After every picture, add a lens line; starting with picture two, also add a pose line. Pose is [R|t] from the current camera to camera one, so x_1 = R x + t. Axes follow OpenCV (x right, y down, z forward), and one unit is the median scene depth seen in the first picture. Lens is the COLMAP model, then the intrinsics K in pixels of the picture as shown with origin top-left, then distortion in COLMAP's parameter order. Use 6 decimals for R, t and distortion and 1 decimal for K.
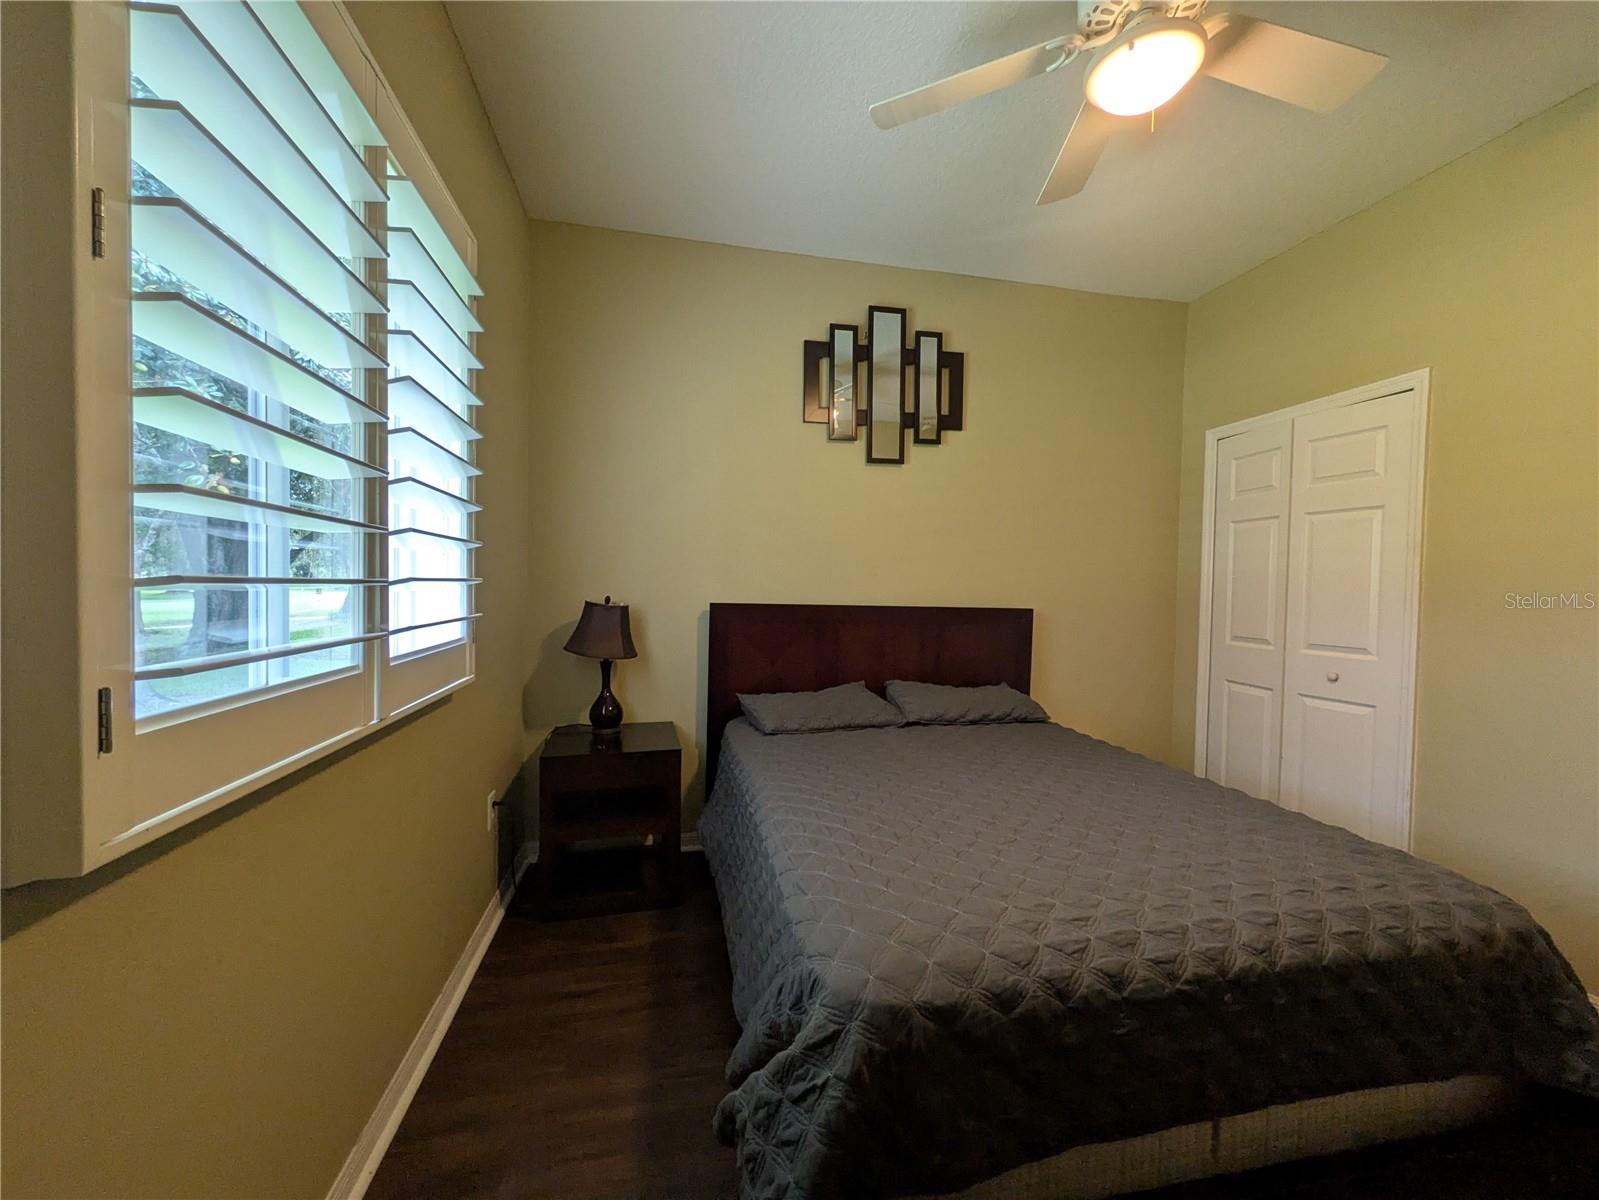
lens RADIAL K [[634.1, 0, 803.3], [0, 634.1, 601.7], [0, 0, 1]] dist [-0.000056, -0.000891]
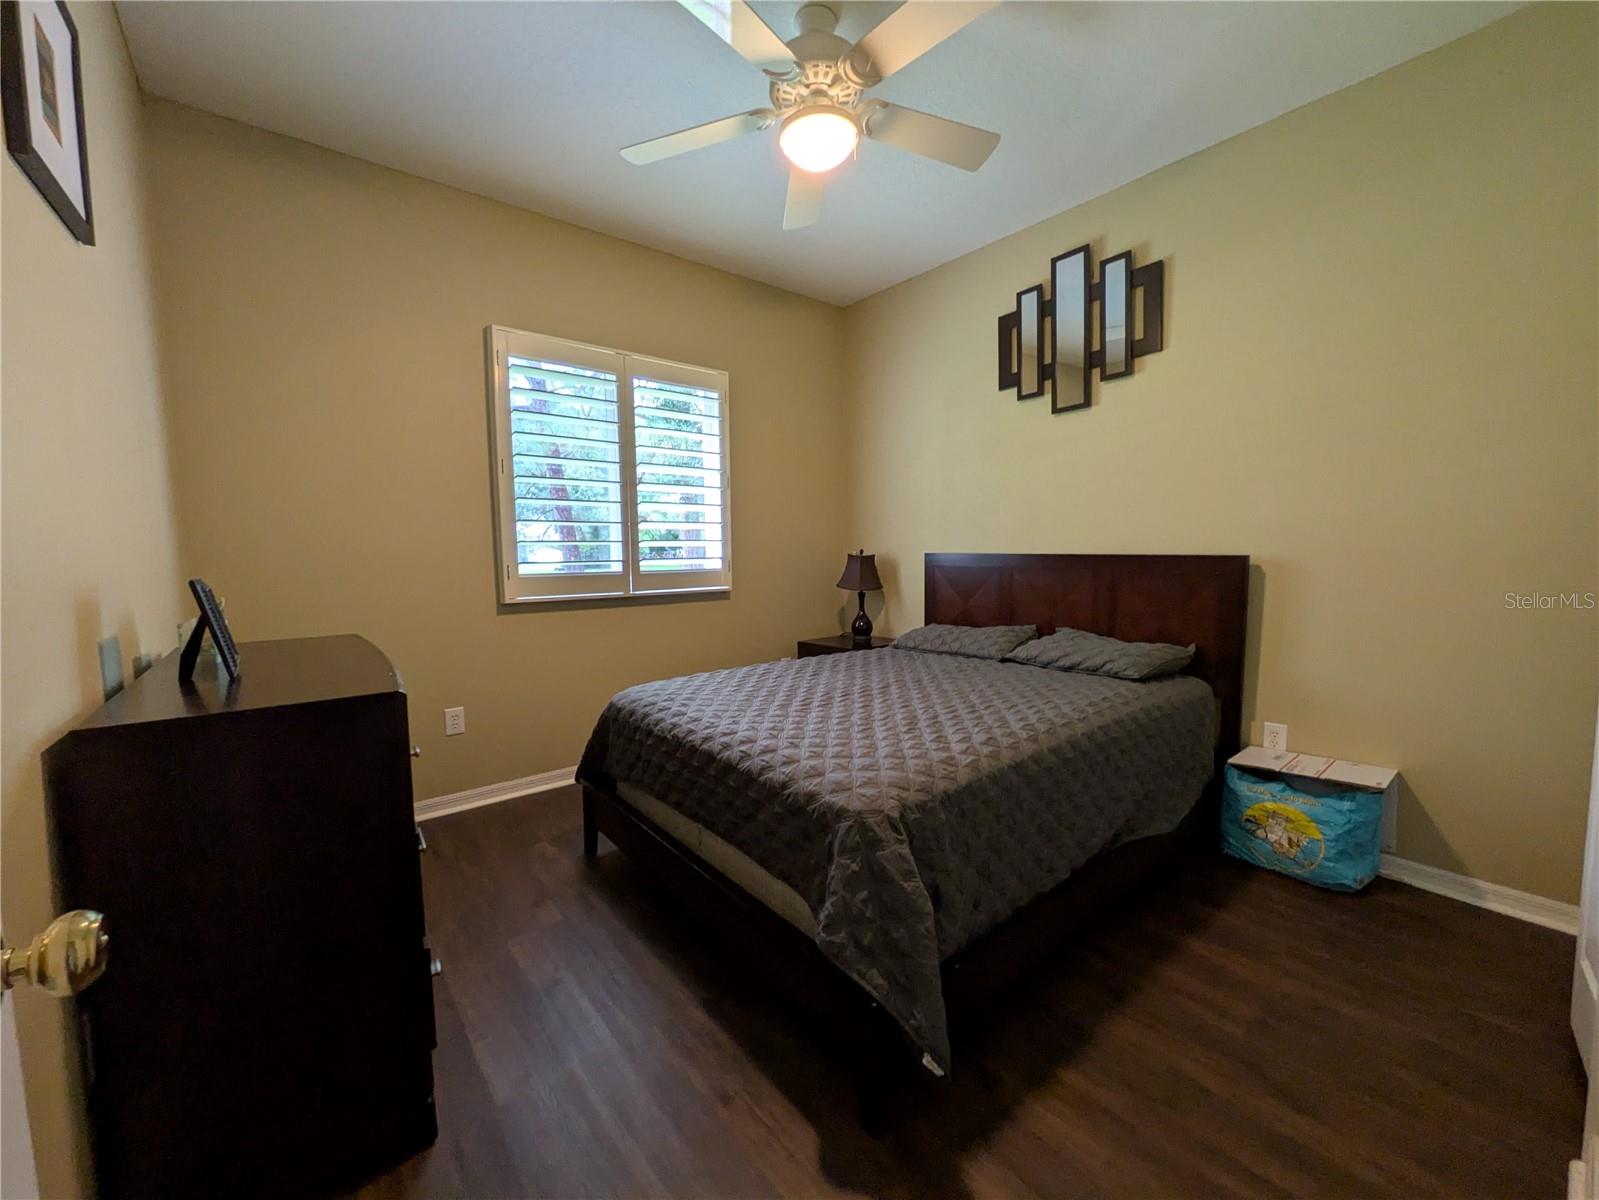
lens RADIAL K [[634.1, 0, 803.3], [0, 634.1, 601.7], [0, 0, 1]] dist [-0.000056, -0.000891]
pose [[0.464362, 0.050365, -0.884212, 0.839342], [-0.003839, 0.998487, 0.054857, 0.029397], [0.885637, -0.022079, 0.463853, 0.159525]]
